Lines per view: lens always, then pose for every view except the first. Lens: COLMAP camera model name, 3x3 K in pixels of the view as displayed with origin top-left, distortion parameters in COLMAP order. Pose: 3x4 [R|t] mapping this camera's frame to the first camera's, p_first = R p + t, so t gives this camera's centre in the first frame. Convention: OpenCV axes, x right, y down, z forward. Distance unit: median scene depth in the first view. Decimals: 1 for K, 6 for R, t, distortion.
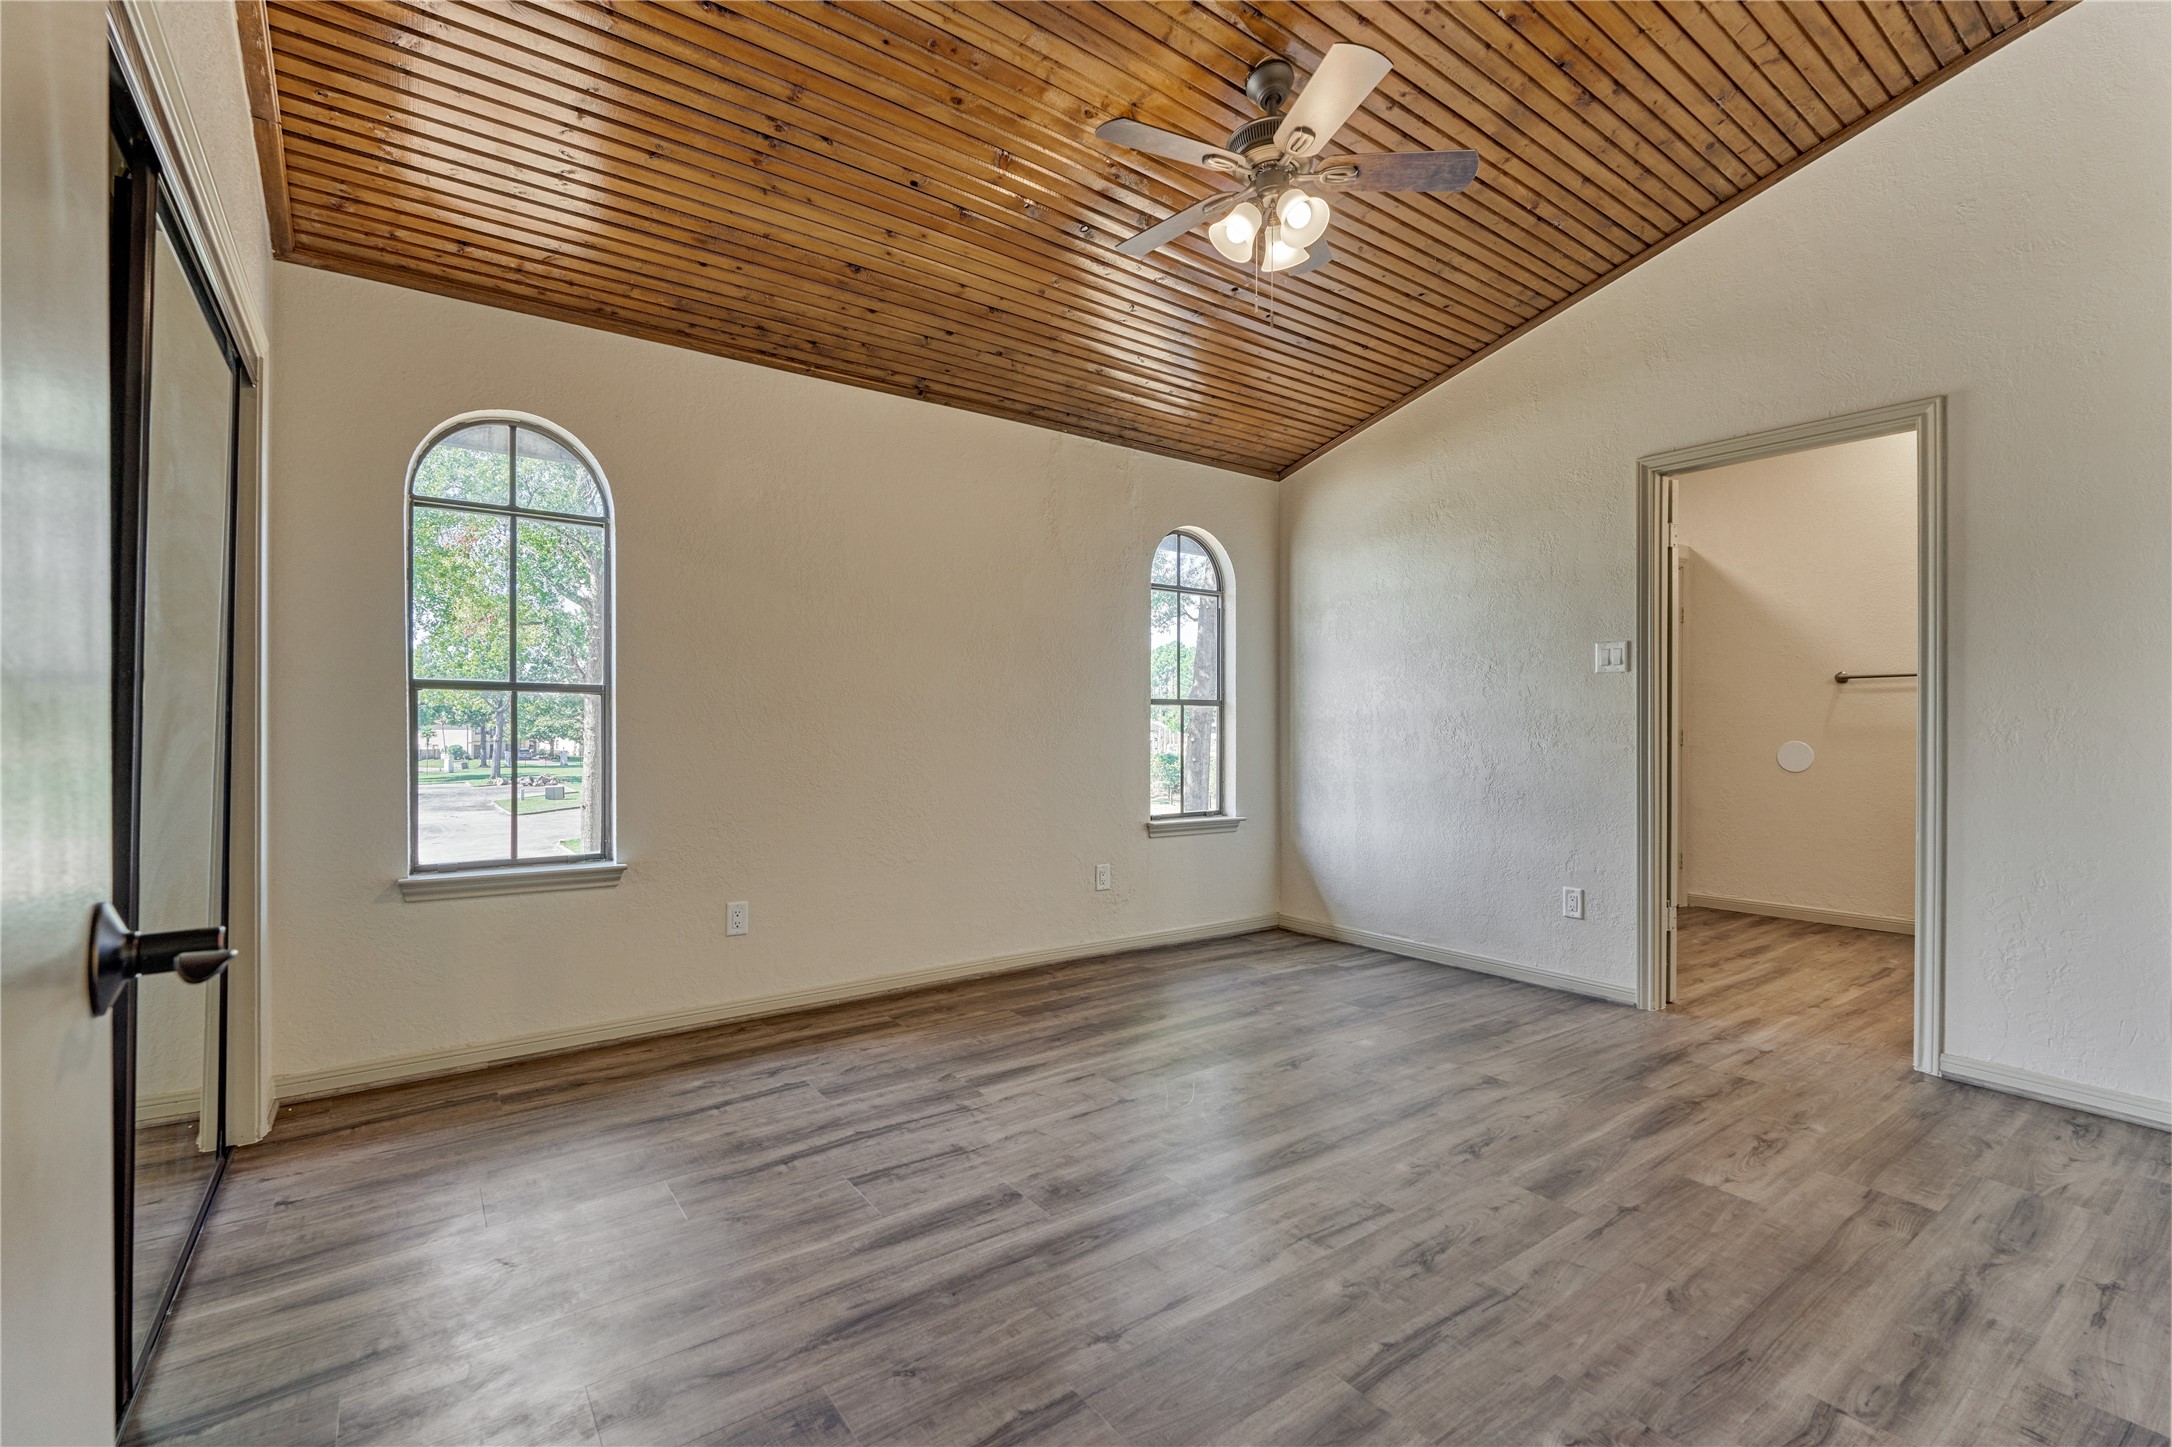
lens RADIAL K [[953.2, 0, 1078.7], [0, 953.2, 733.4], [0, 0, 1]] dist [-0.003100, 0.000434]
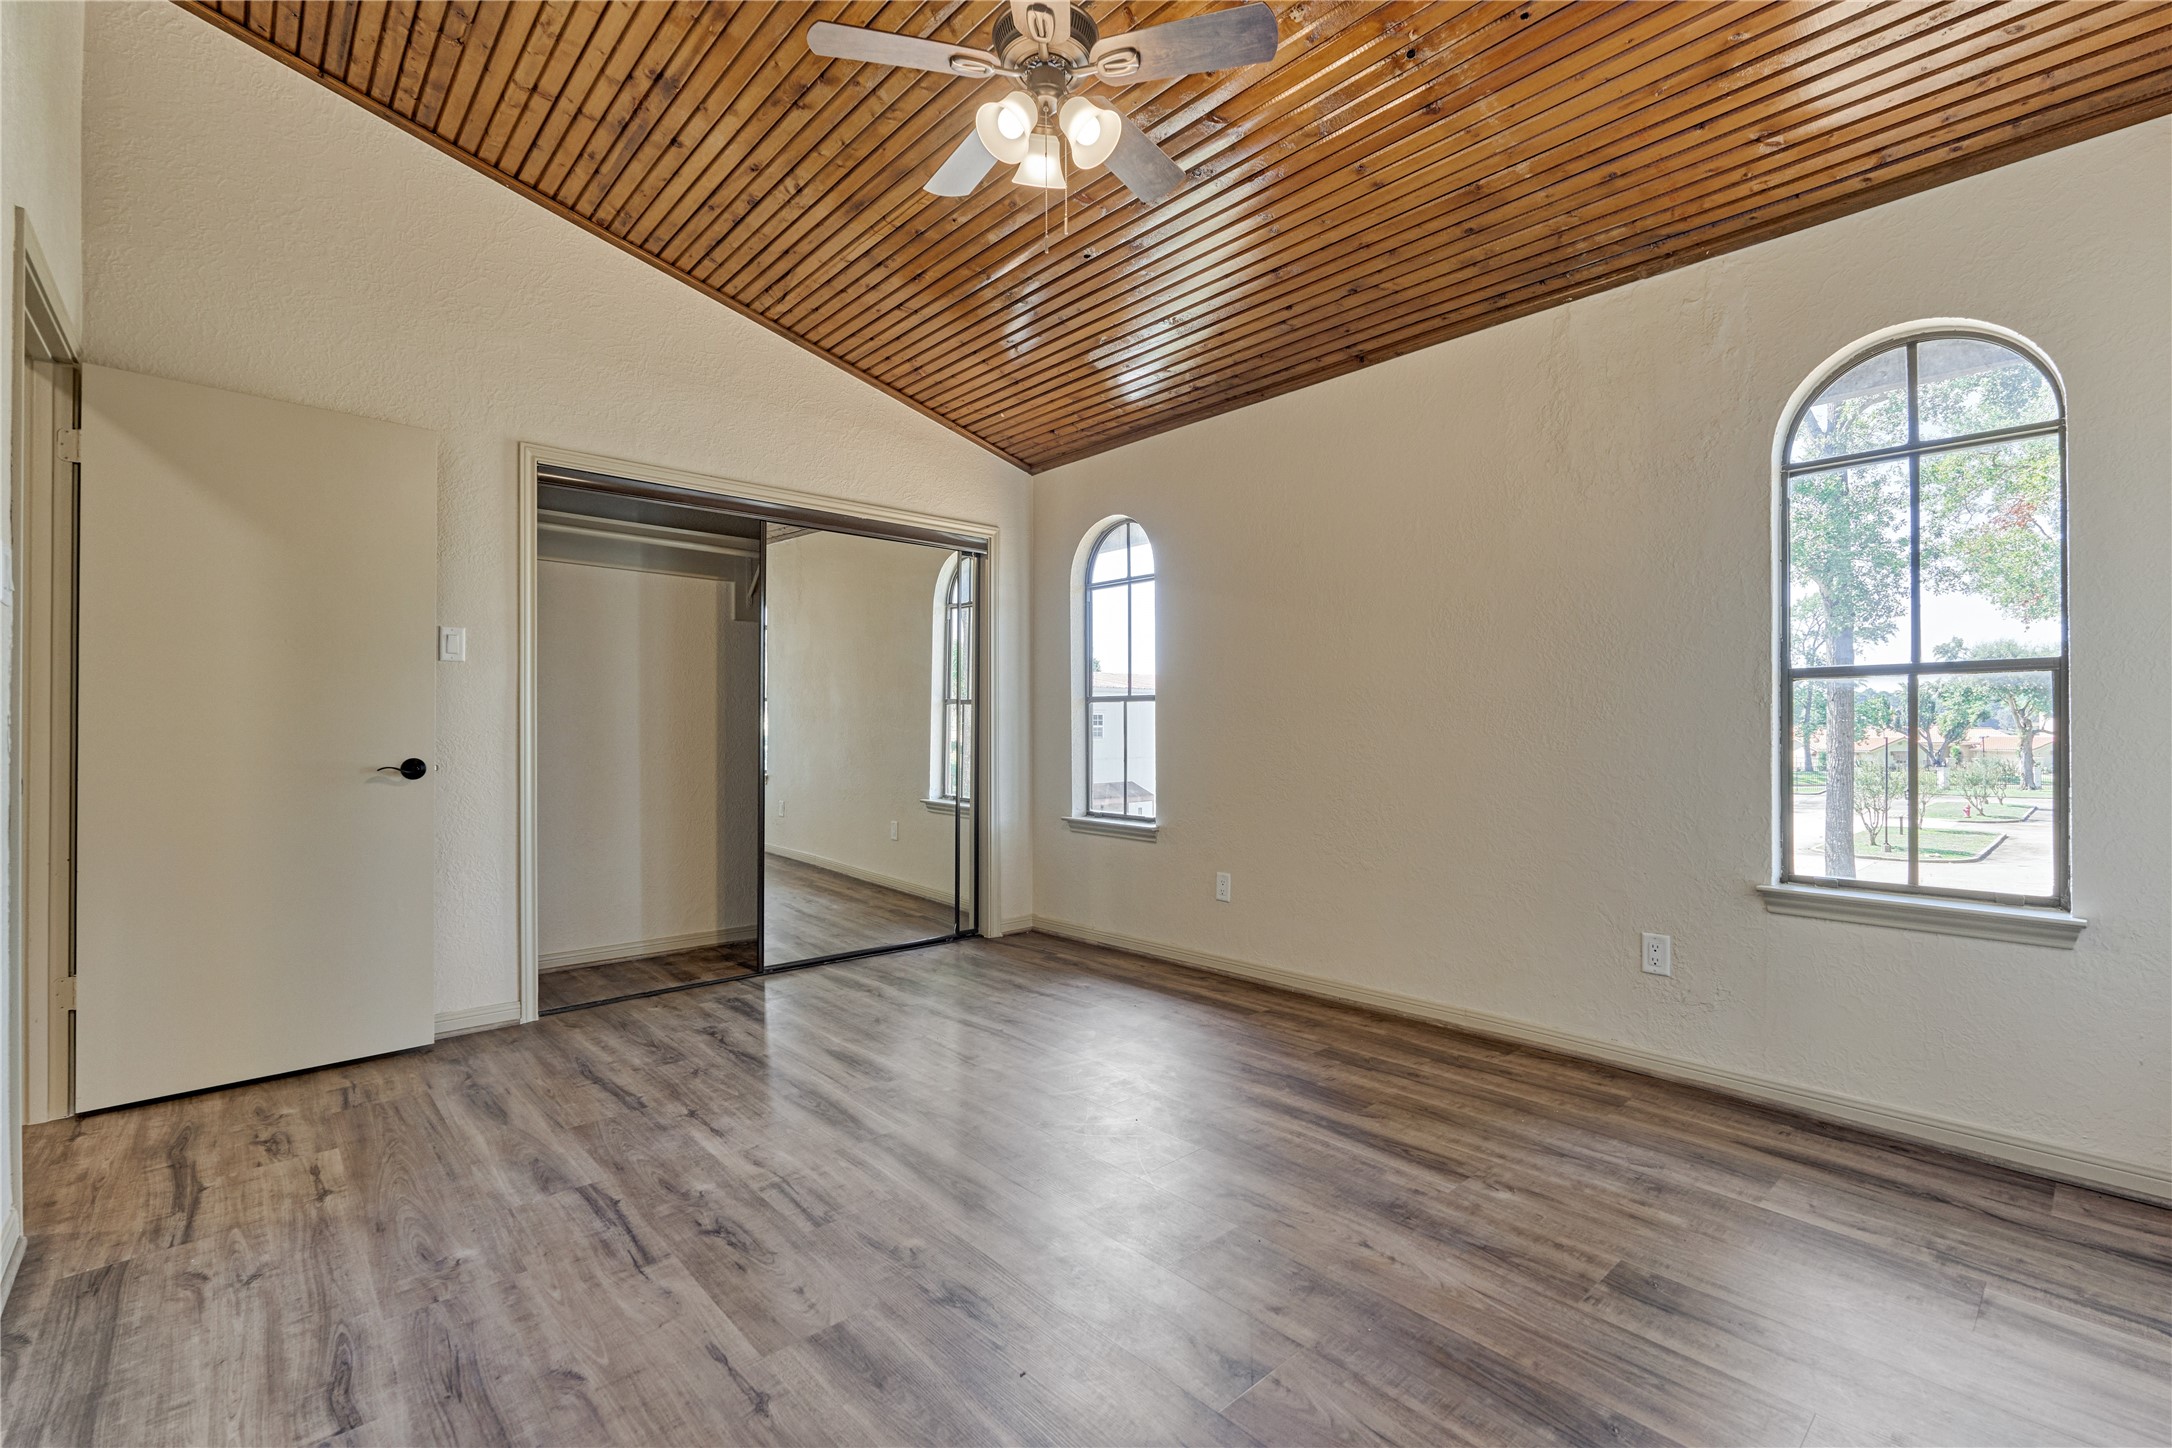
lens RADIAL K [[953.2, 0, 1096.9], [0, 953.2, 726.1], [0, 0, 1]] dist [-0.003100, 0.000434]
pose [[0.109003, -0.009272, -0.993998, 0.805601], [-0.001167, 0.999955, -0.009455, 0.006874], [0.994041, 0.002190, 0.108987, 0.723044]]
